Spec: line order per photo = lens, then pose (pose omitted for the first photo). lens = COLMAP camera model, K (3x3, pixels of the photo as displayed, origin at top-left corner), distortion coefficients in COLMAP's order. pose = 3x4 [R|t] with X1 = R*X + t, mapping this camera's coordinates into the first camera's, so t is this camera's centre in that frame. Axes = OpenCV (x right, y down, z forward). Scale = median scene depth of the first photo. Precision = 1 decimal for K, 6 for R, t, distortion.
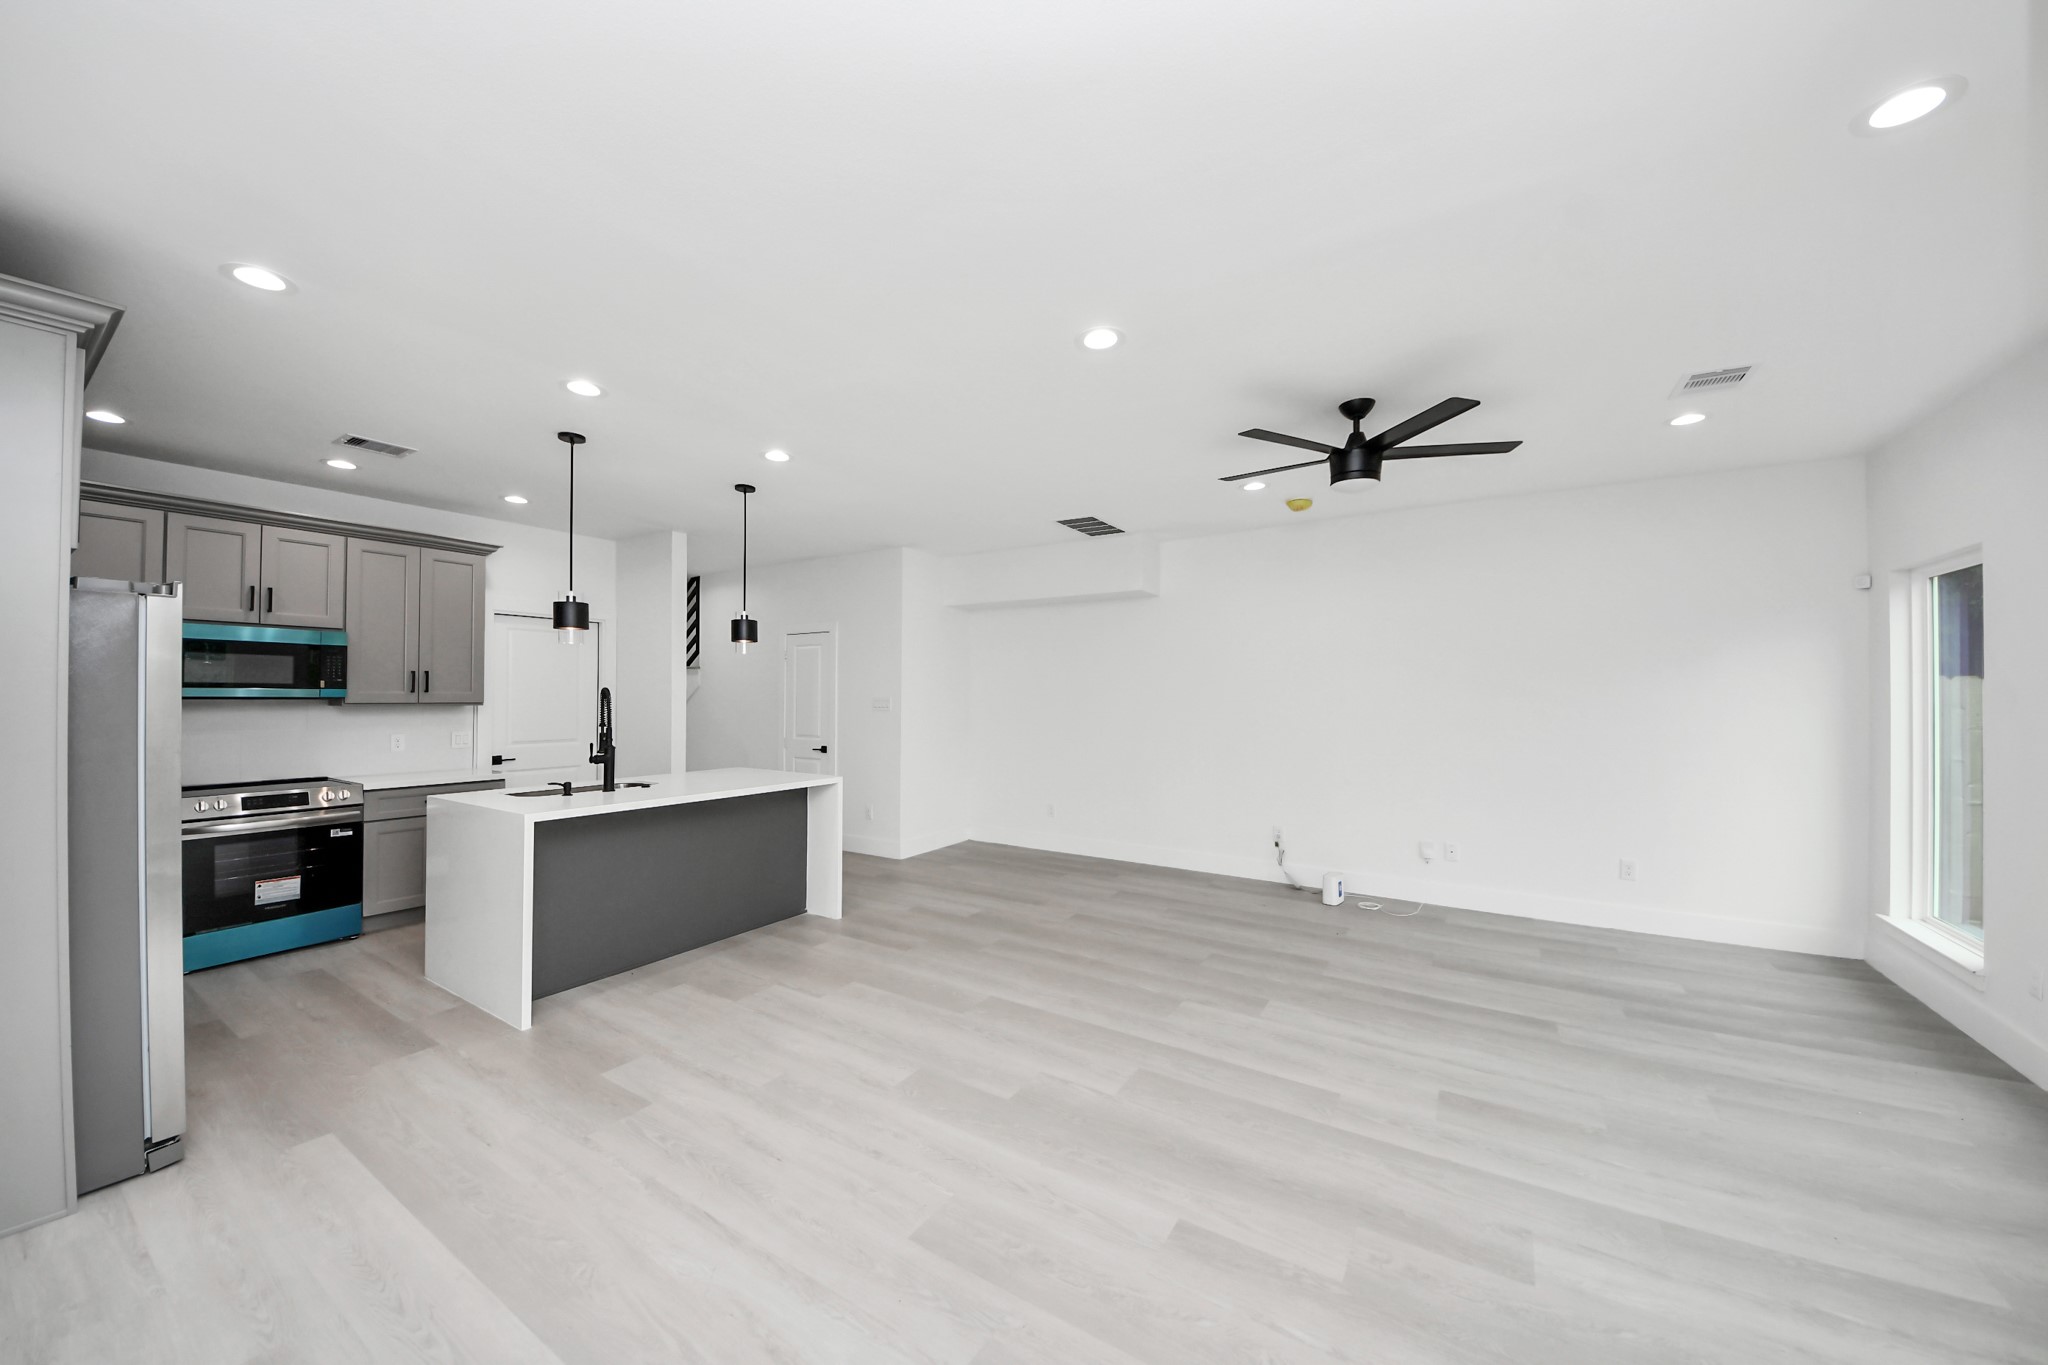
lens RADIAL K [[728.9, 0, 1011.9], [0, 728.9, 694.5], [0, 0, 1]] dist [0.037315, -0.026332]
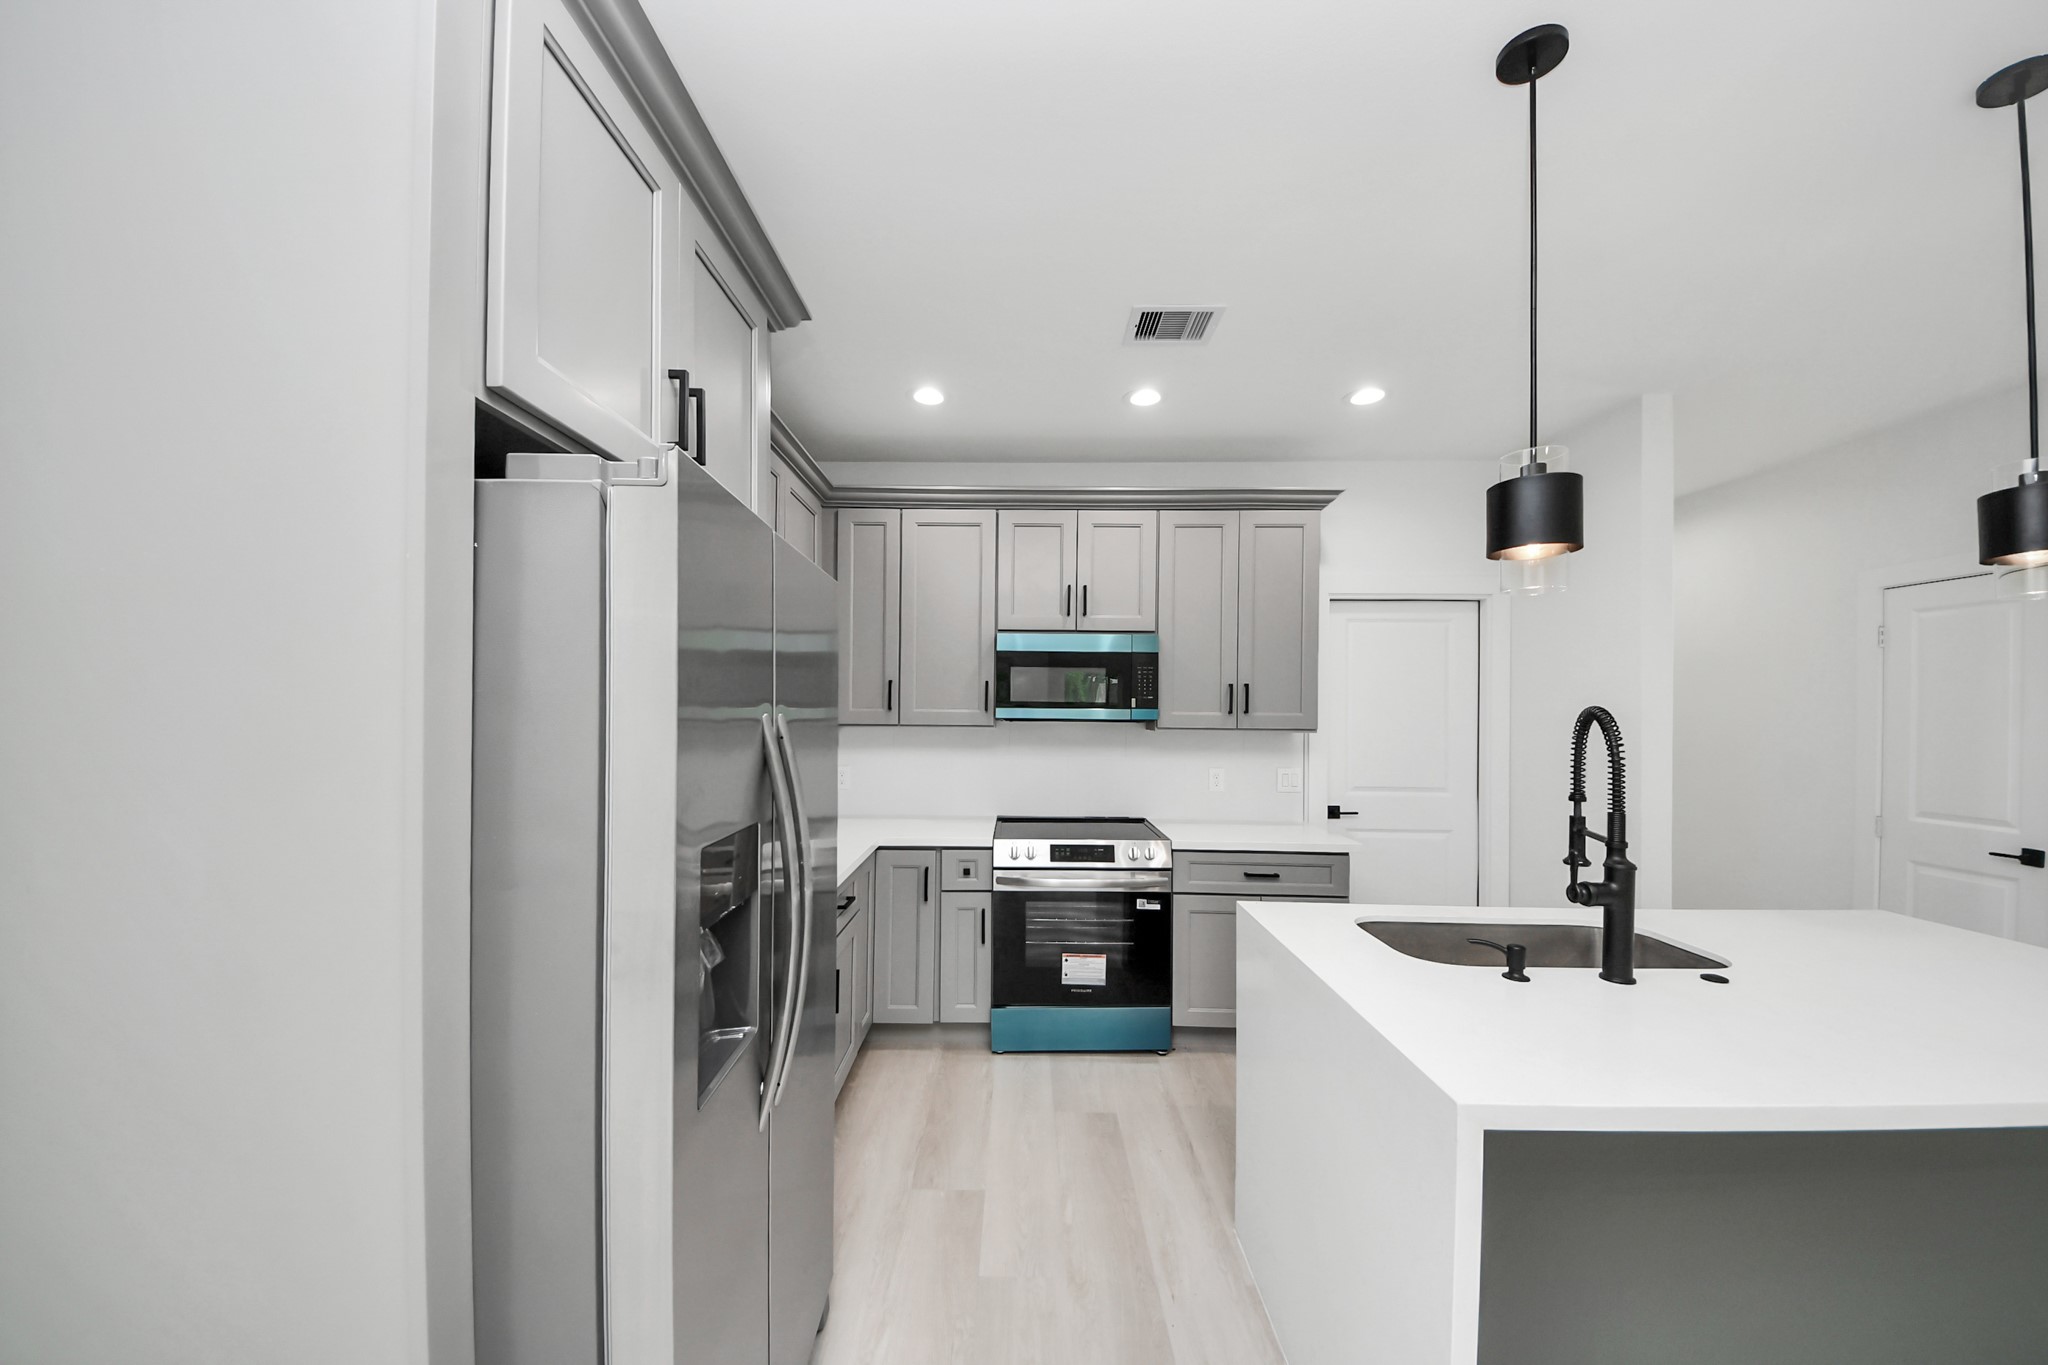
lens RADIAL K [[743.3, 0, 1003.9], [0, 743.3, 700.1], [0, 0, 1]] dist [-0.000539, -0.000178]
pose [[0.533200, -0.014370, -0.845867, -0.365932], [-0.003320, 0.999812, -0.019078, -0.001808], [0.845982, 0.012981, 0.533053, 0.493671]]
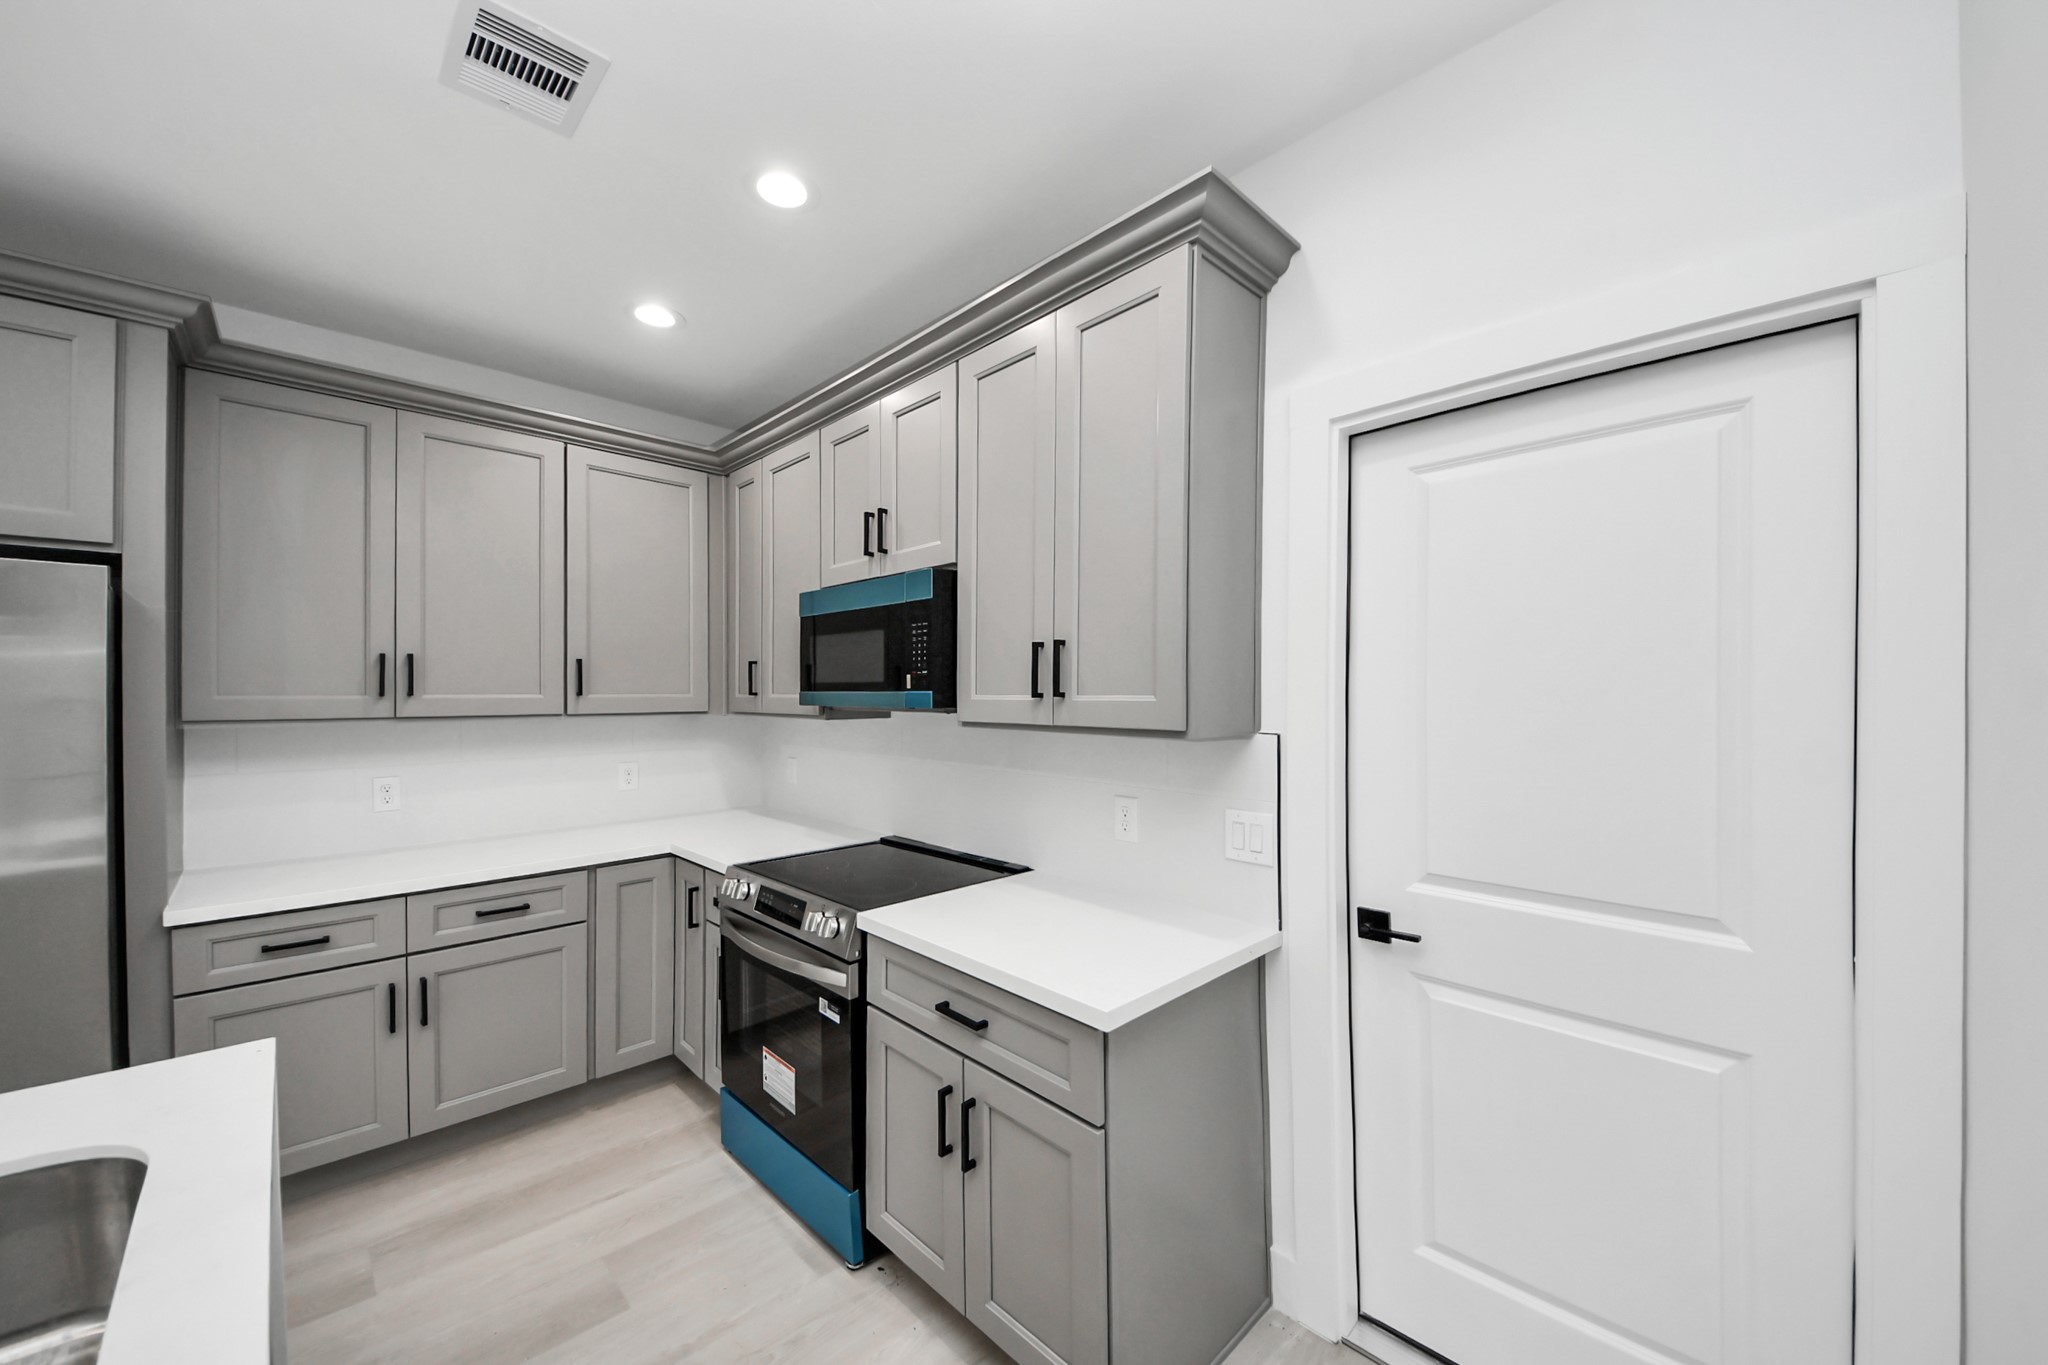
lens RADIAL K [[753.6, 0, 1008.9], [0, 753.6, 684.0], [0, 0, 1]] dist [-0.000464, -0.000436]
pose [[-0.235292, -0.015394, -0.971803, -0.495988], [0.004760, 0.999844, -0.016991, -0.004340], [0.971913, -0.008623, -0.235182, 1.247381]]
